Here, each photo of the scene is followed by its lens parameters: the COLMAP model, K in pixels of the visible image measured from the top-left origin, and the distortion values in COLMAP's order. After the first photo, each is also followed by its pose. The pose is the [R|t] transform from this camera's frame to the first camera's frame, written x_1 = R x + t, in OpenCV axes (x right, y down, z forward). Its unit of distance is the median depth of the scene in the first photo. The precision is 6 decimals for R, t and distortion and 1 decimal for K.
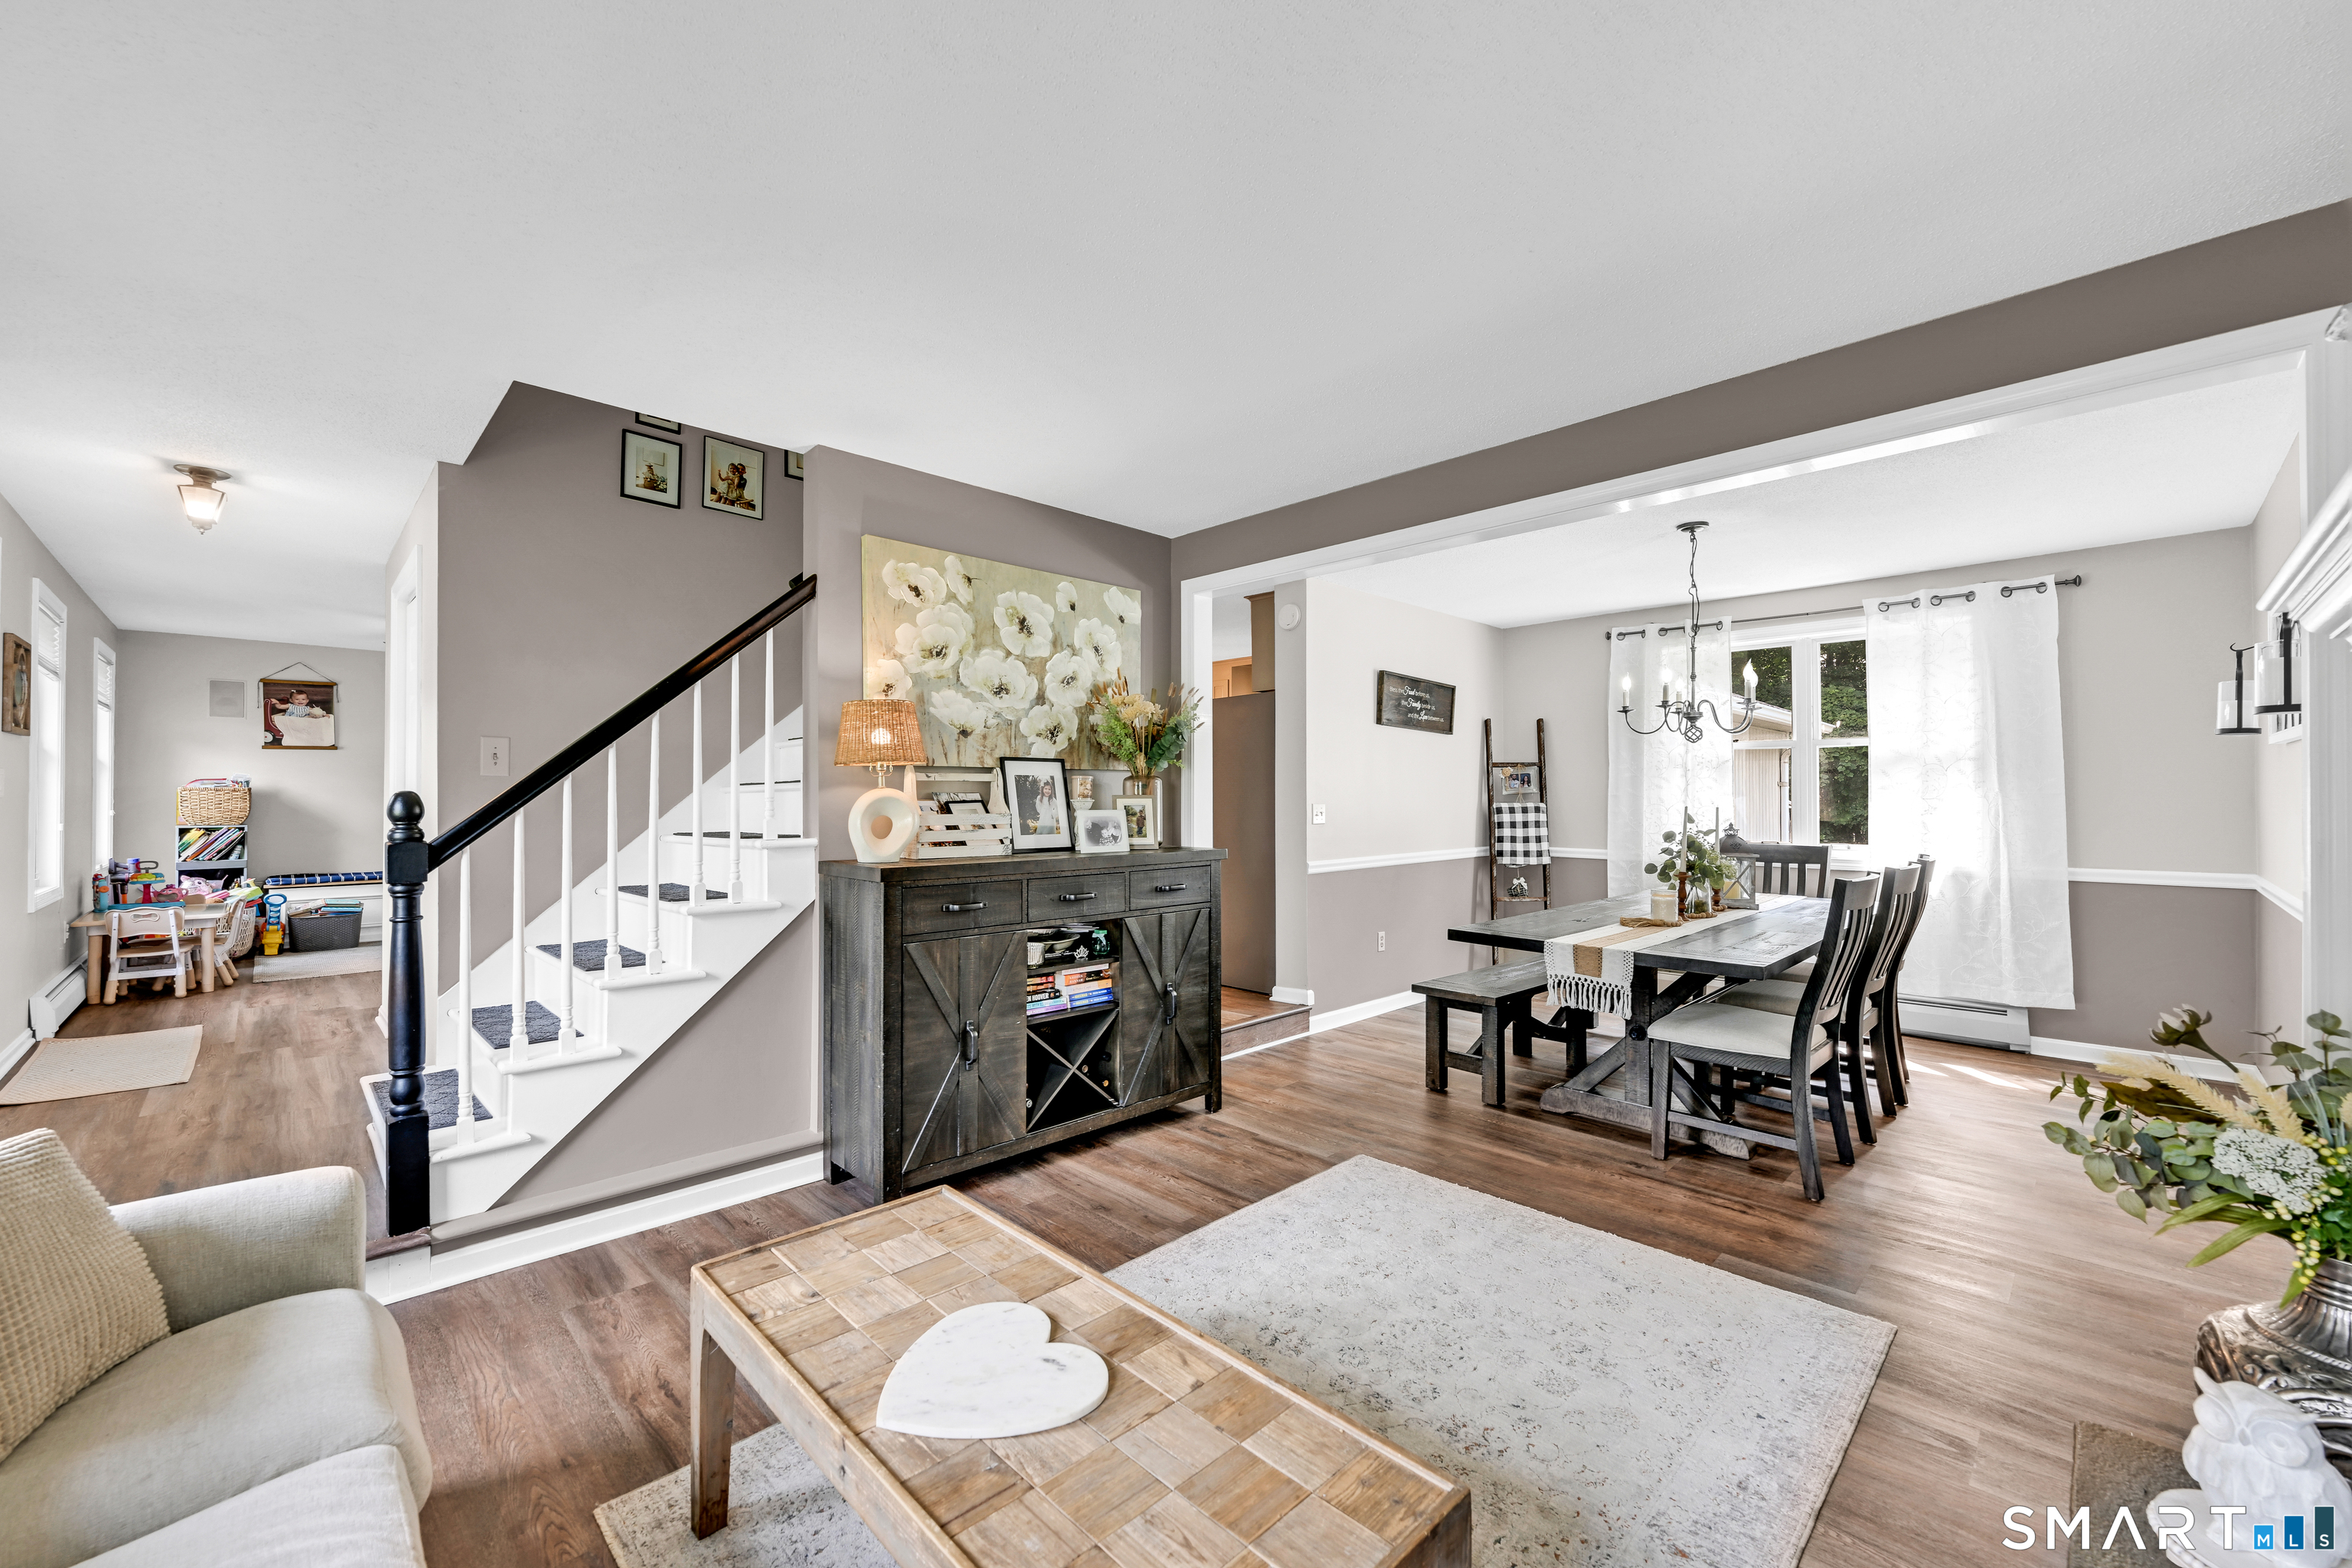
lens RADIAL K [[931.9, 0, 1177.5], [0, 931.9, 790.7], [0, 0, 1]] dist [-0.000081, 0.000122]
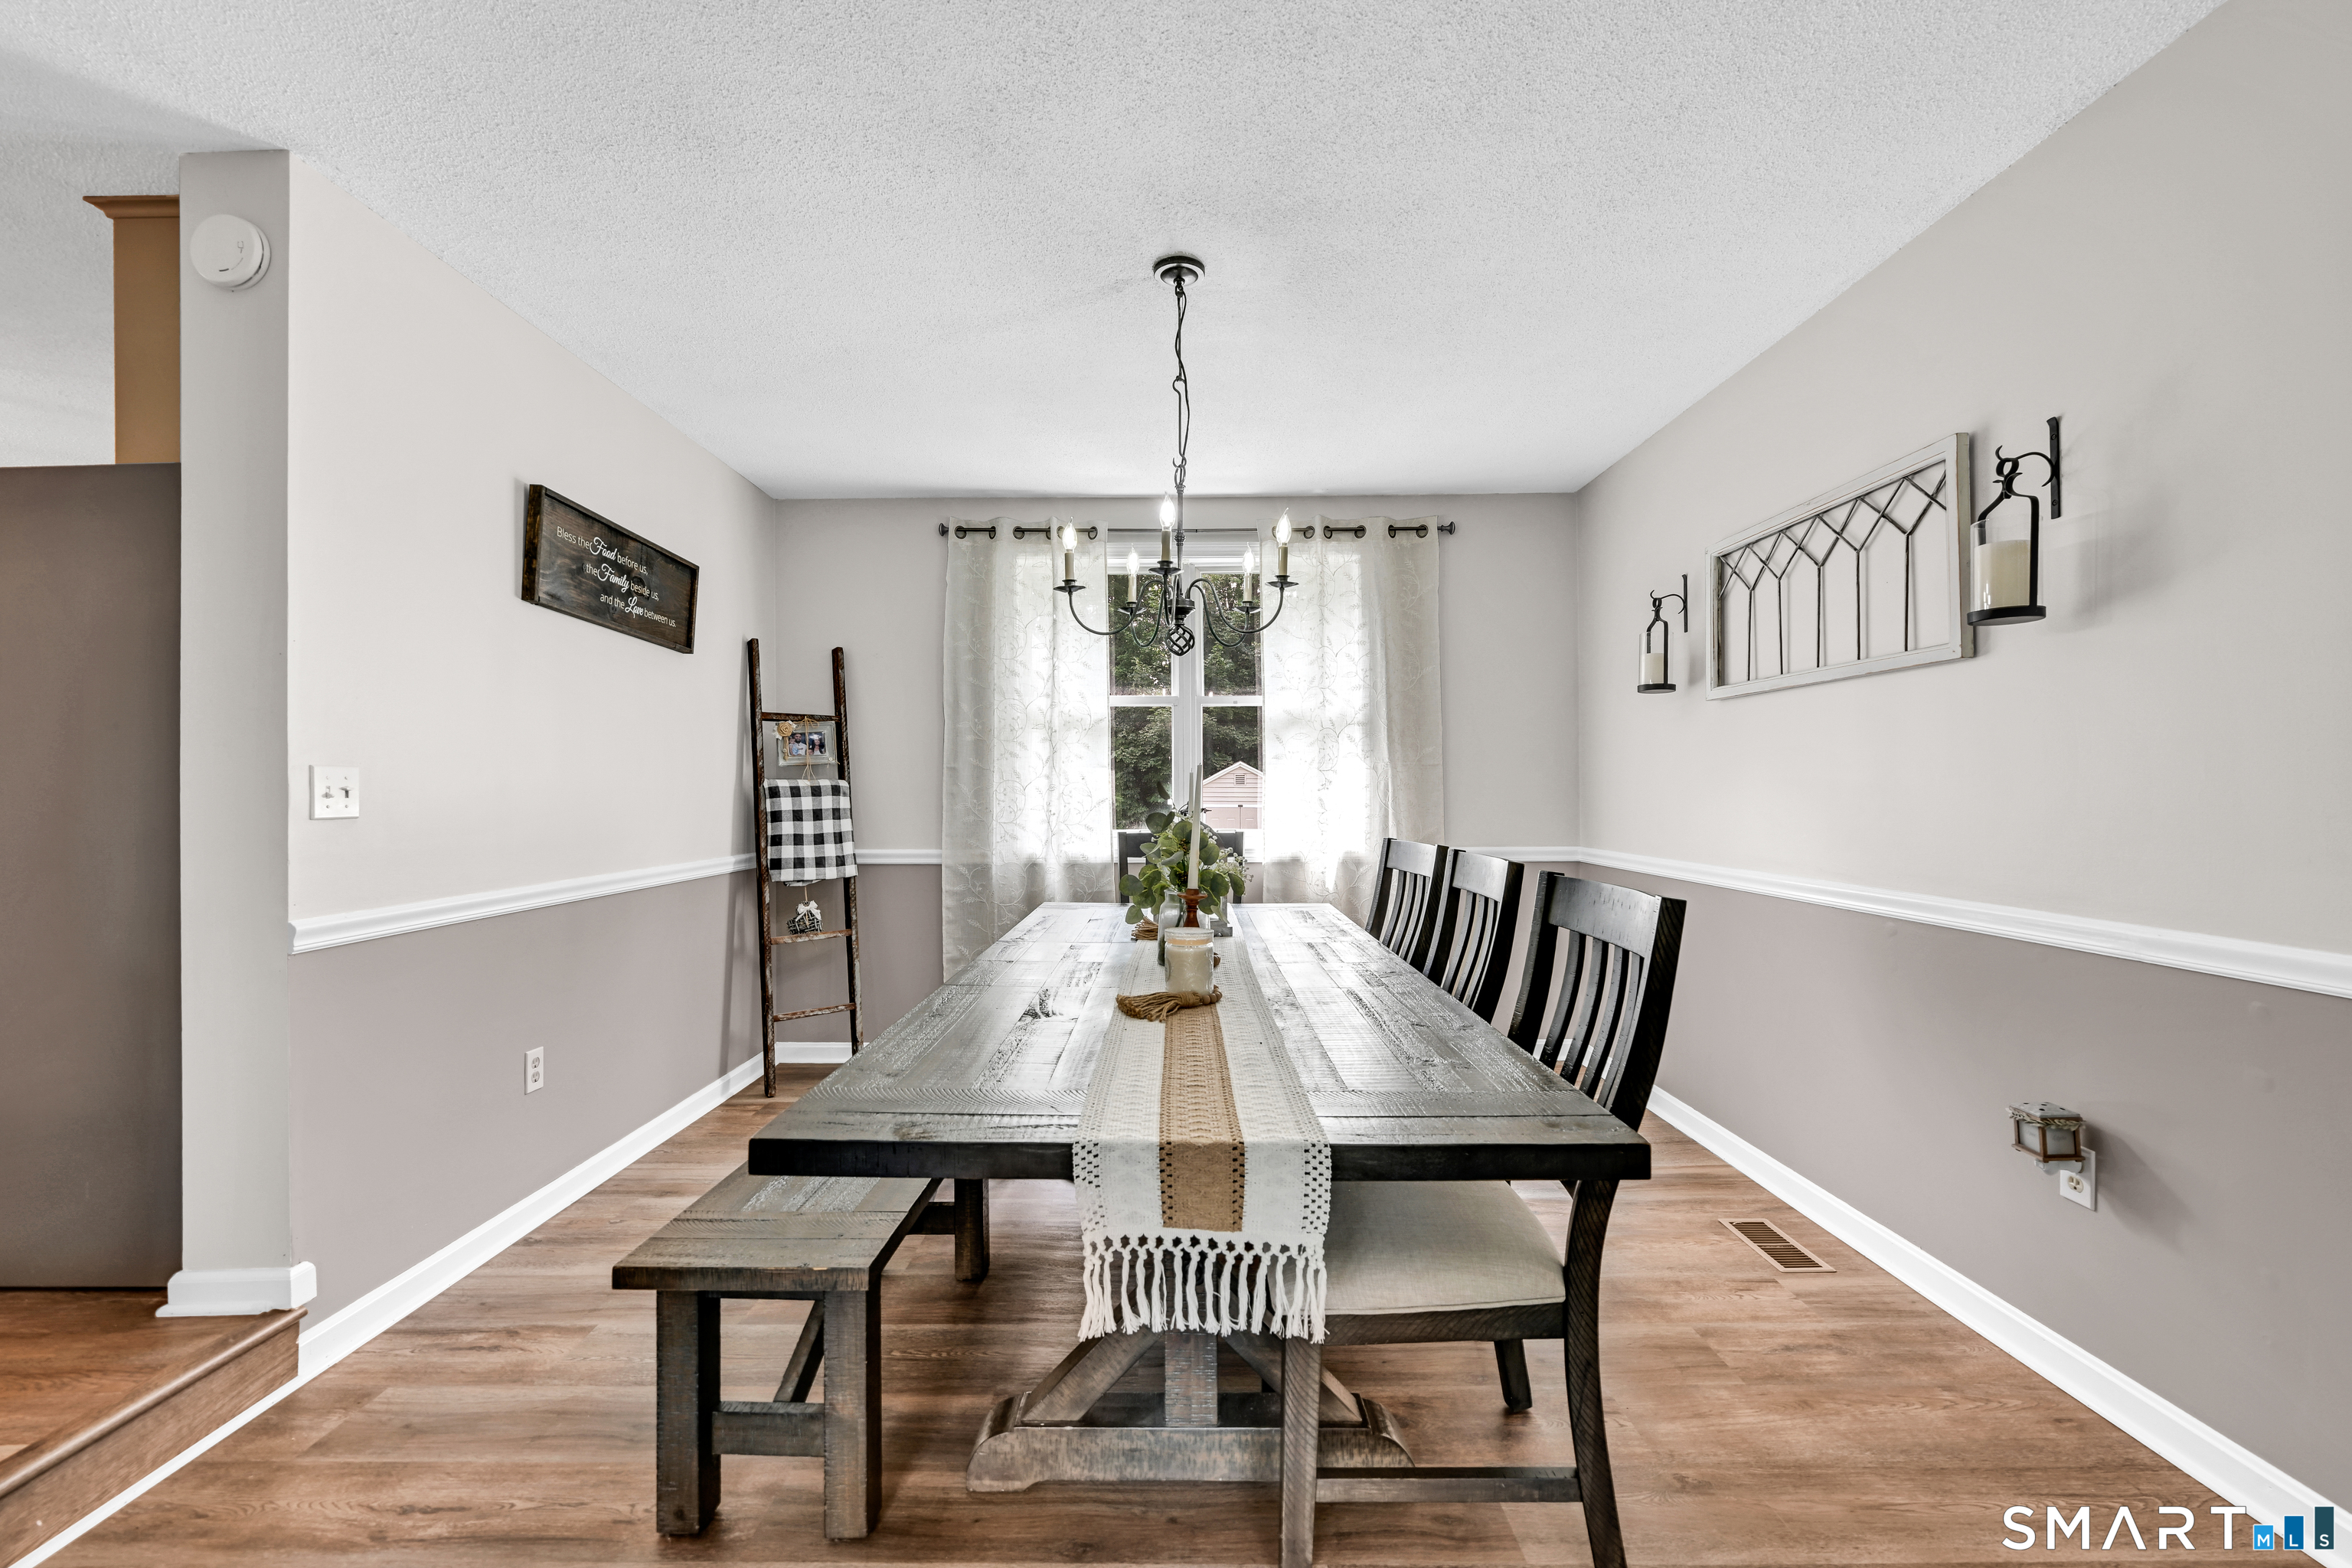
lens RADIAL K [[948.5, 0, 1191.1], [0, 948.5, 786.9], [0, 0, 1]] dist [-0.000069, -0.000044]
pose [[0.696355, 0.000583, 0.717698, 0.107515], [-0.000656, 1.000000, -0.000176, 0.020309], [-0.717698, -0.000348, 0.696355, 0.436805]]
